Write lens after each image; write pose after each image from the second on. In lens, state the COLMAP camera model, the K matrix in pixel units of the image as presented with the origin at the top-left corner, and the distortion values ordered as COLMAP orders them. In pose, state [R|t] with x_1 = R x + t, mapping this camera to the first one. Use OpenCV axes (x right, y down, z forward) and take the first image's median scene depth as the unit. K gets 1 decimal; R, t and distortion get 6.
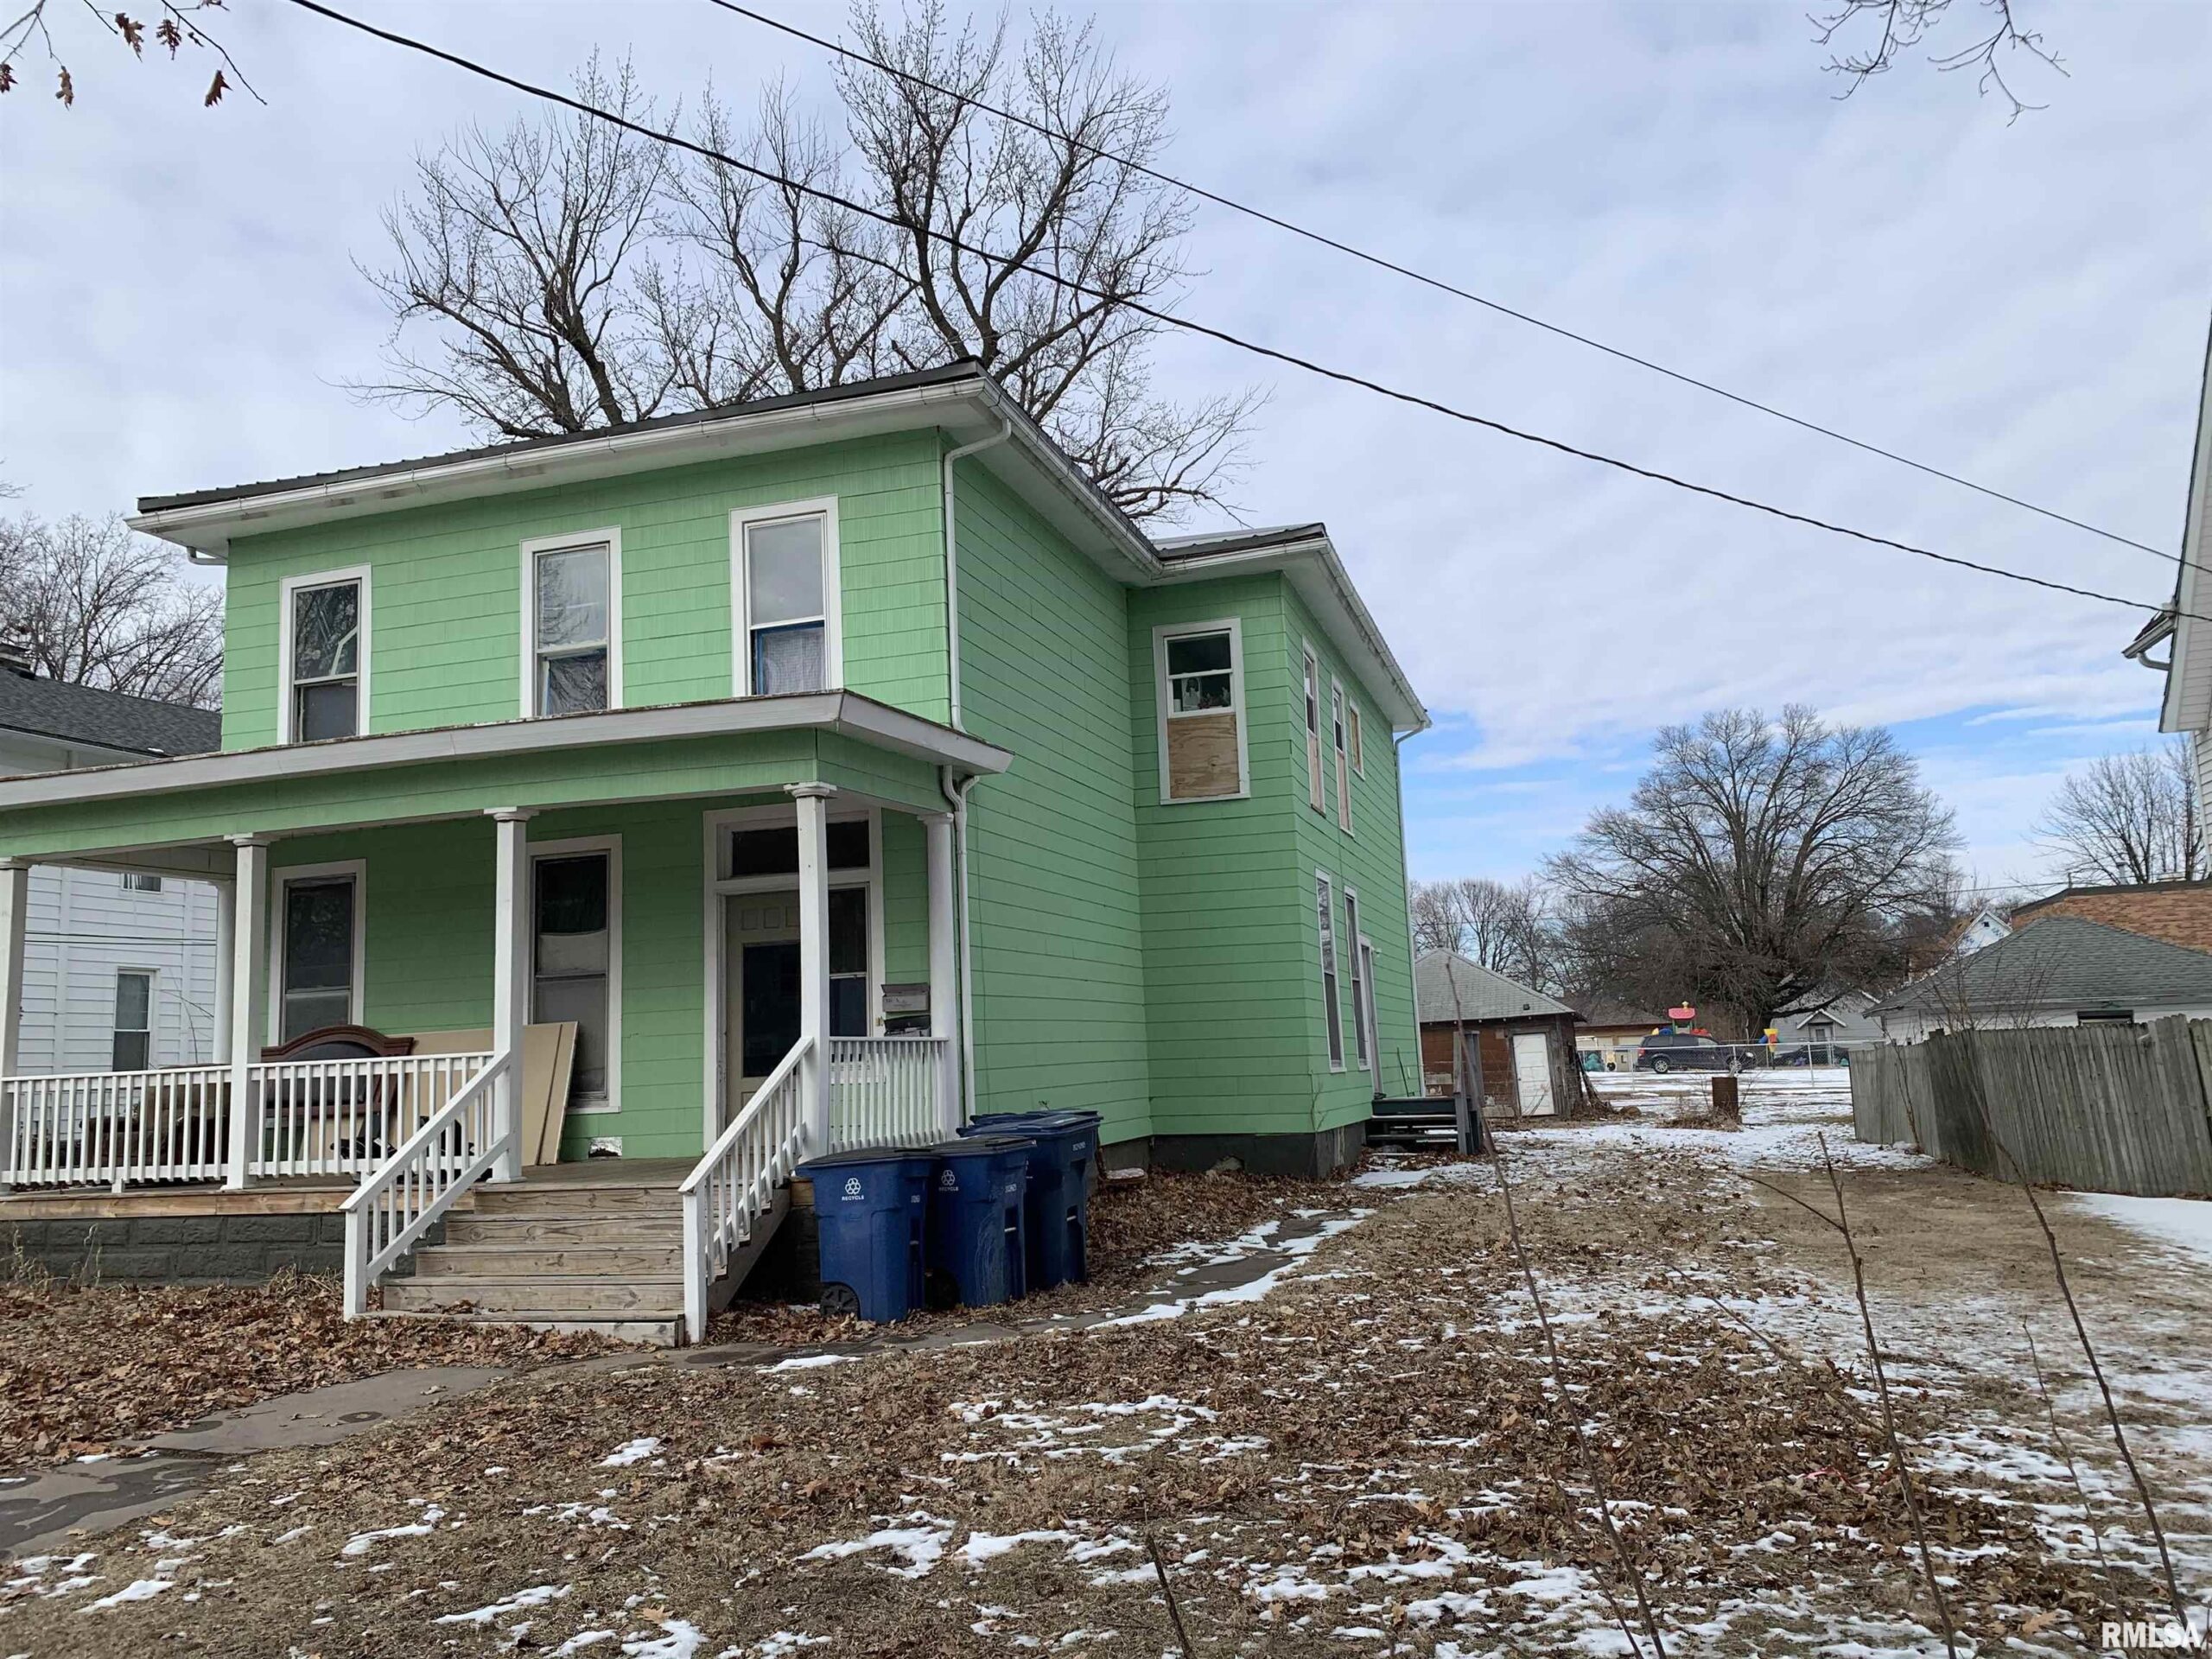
lens RADIAL K [[1696.0, 0, 1099.1], [0, 1696.0, 812.4], [0, 0, 1]] dist [0.020997, -0.021141]
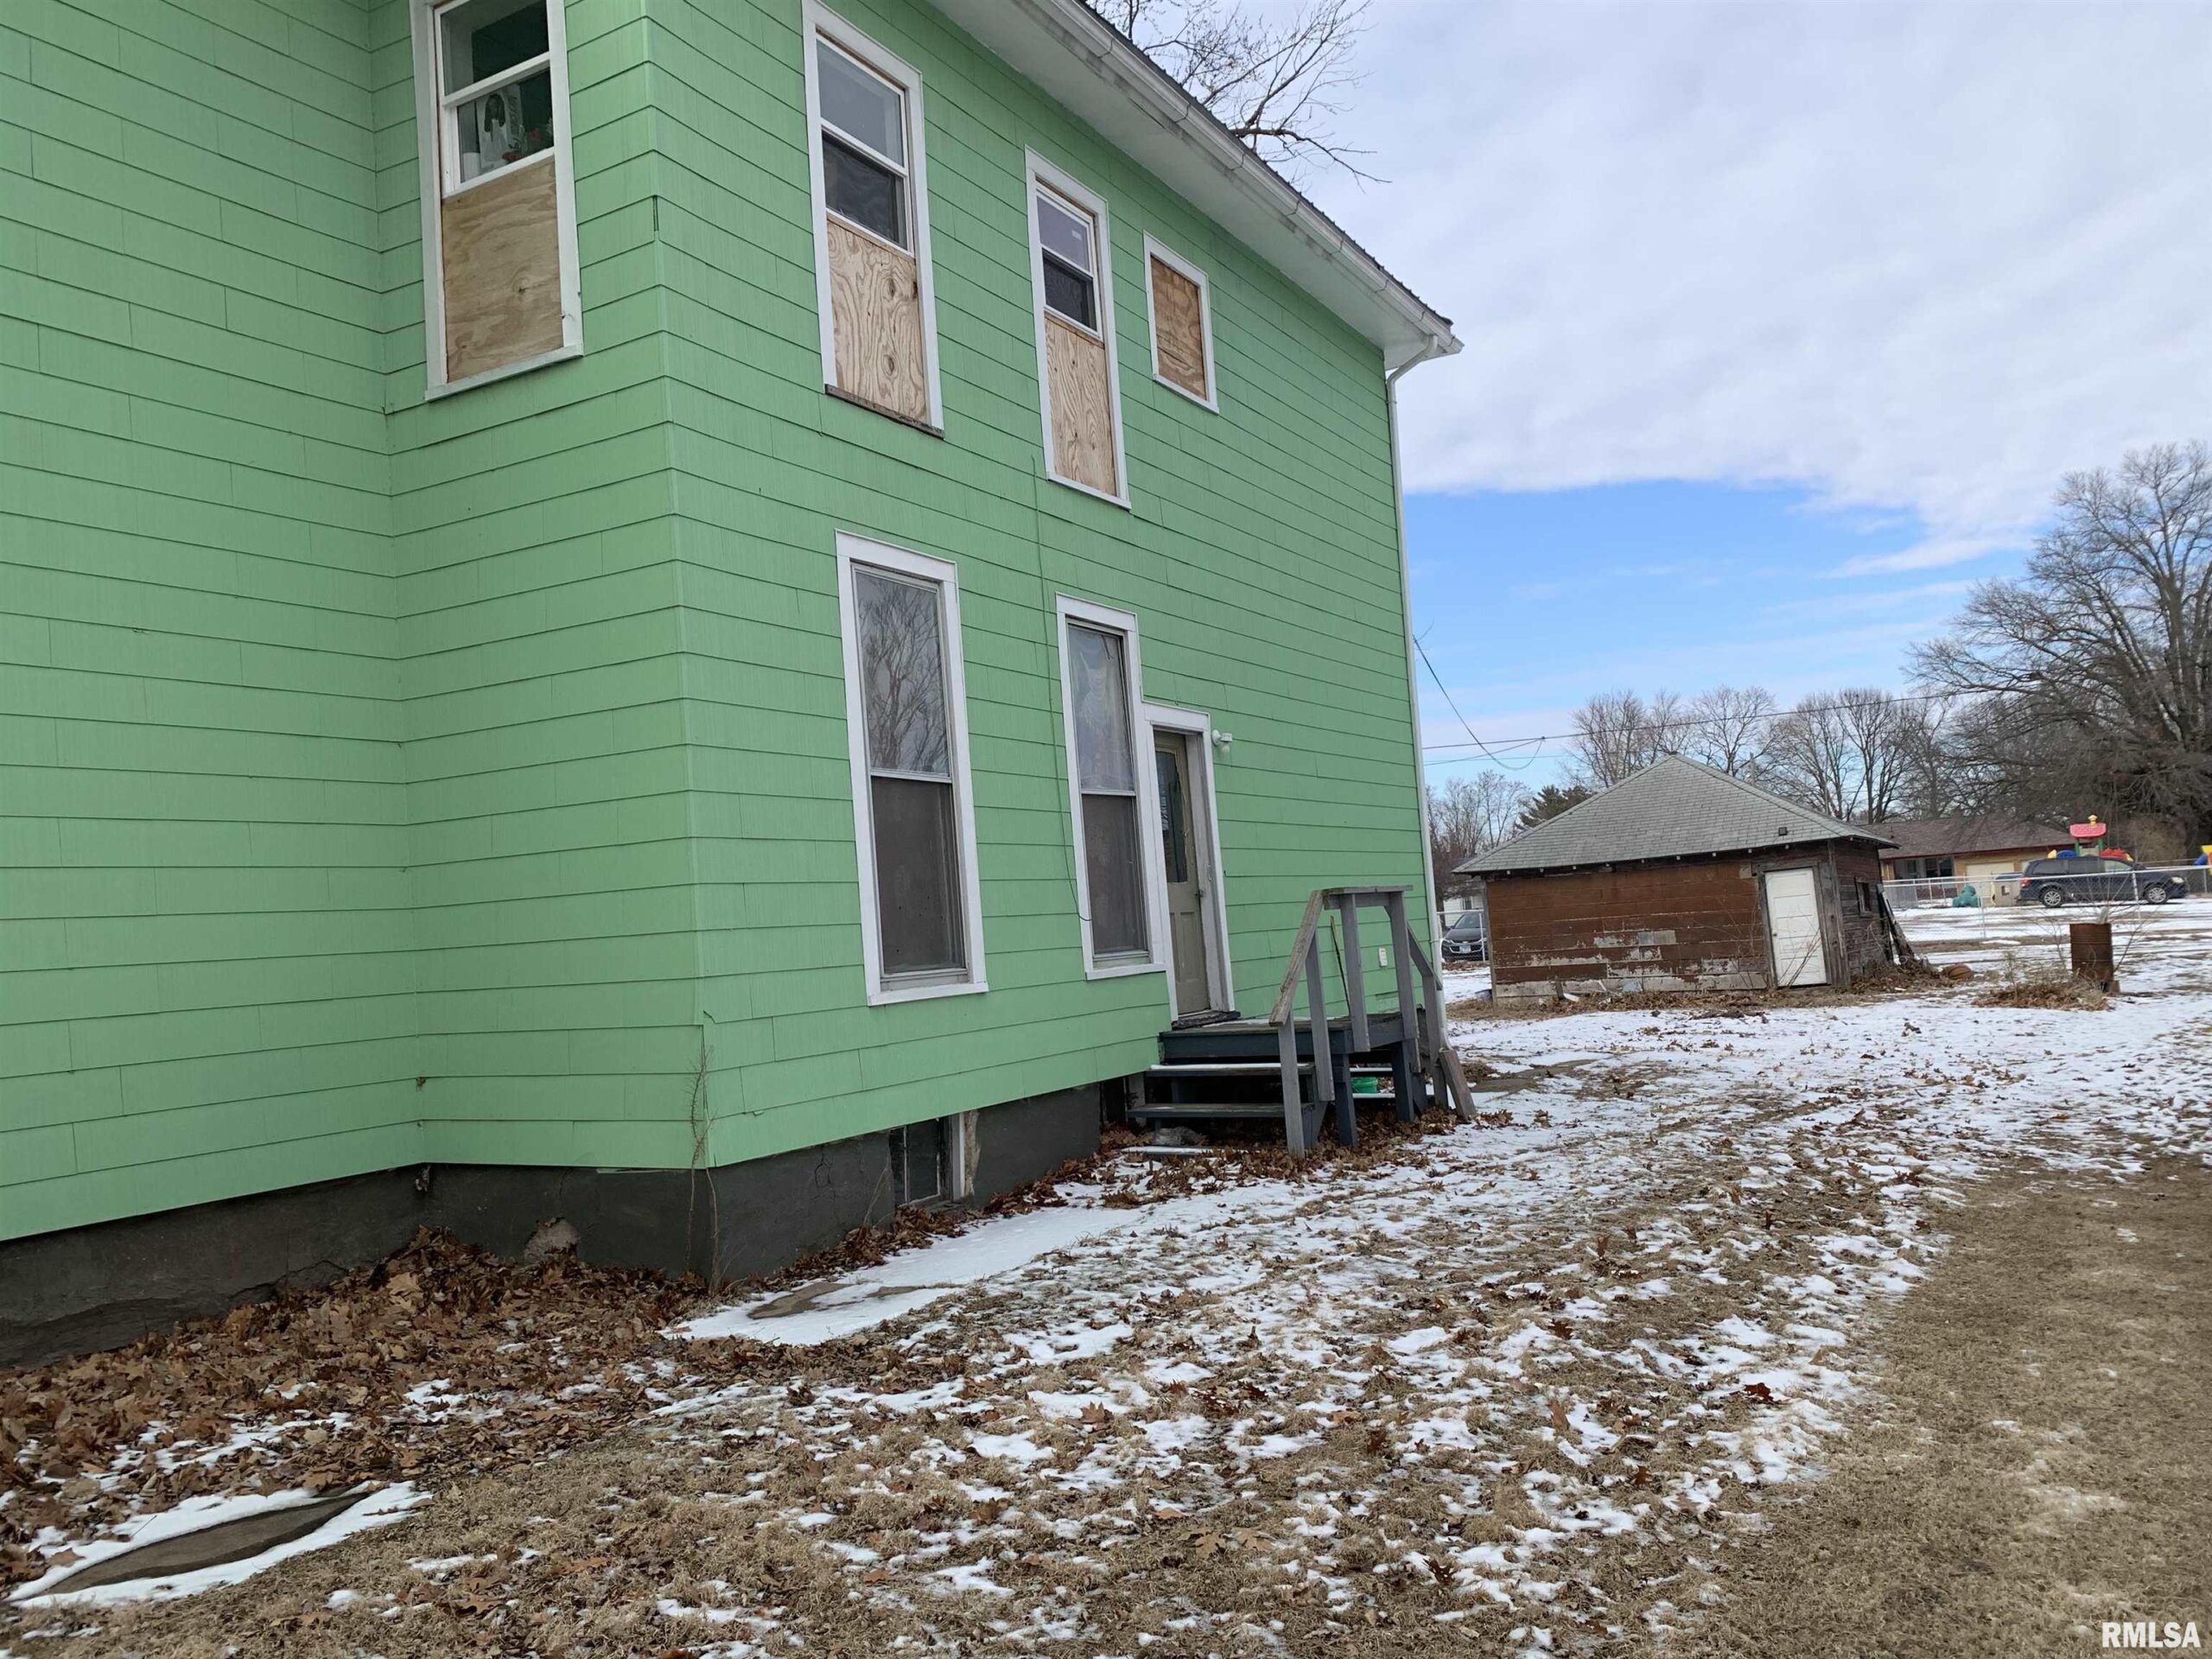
lens RADIAL K [[1696.0, 0, 1116.5], [0, 1696.0, 834.1], [0, 0, 1]] dist [0.020997, -0.021141]
pose [[0.977430, -0.039872, -0.207461, 0.125467], [0.060844, 0.993548, 0.095708, 0.031654], [0.202307, -0.106170, 0.973550, 0.260135]]
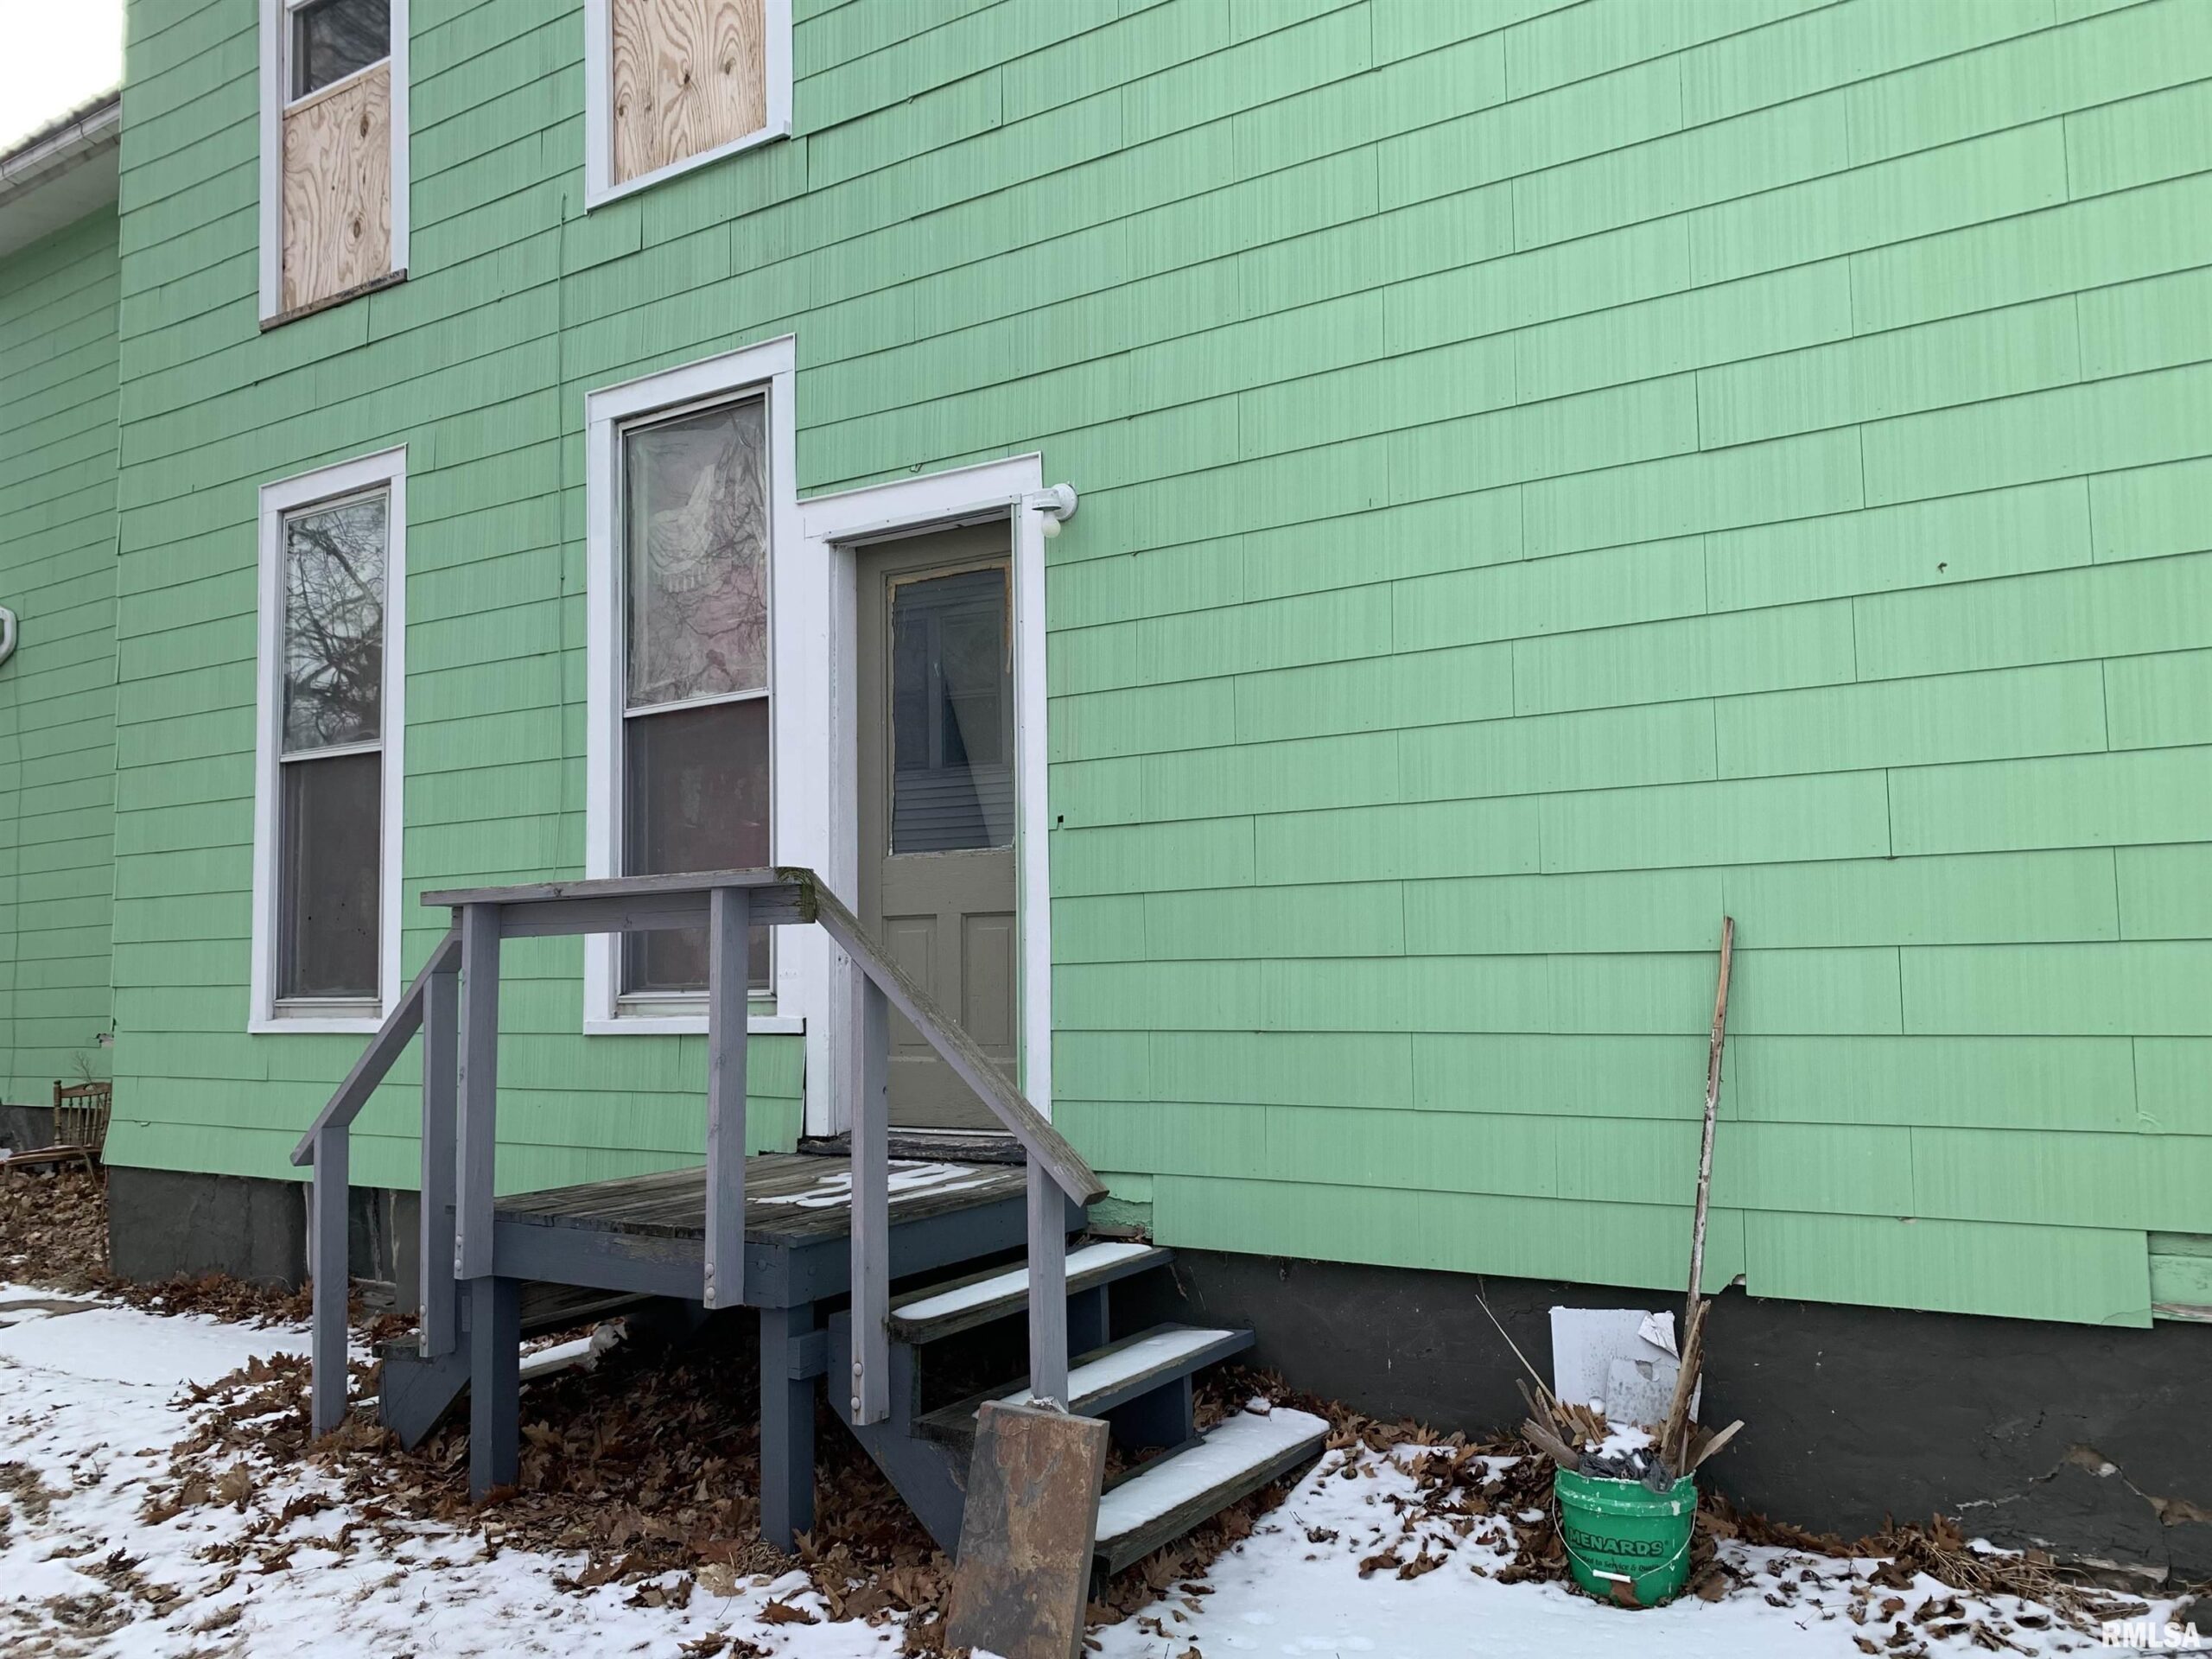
lens RADIAL K [[1696.0, 0, 1102.8], [0, 1696.0, 822.6], [0, 0, 1]] dist [0.020997, -0.021141]
pose [[-0.259737, -0.025073, -0.965354, 0.195624], [0.184172, 0.980028, -0.075007, 0.074095], [0.947954, -0.197274, -0.249931, 0.556636]]
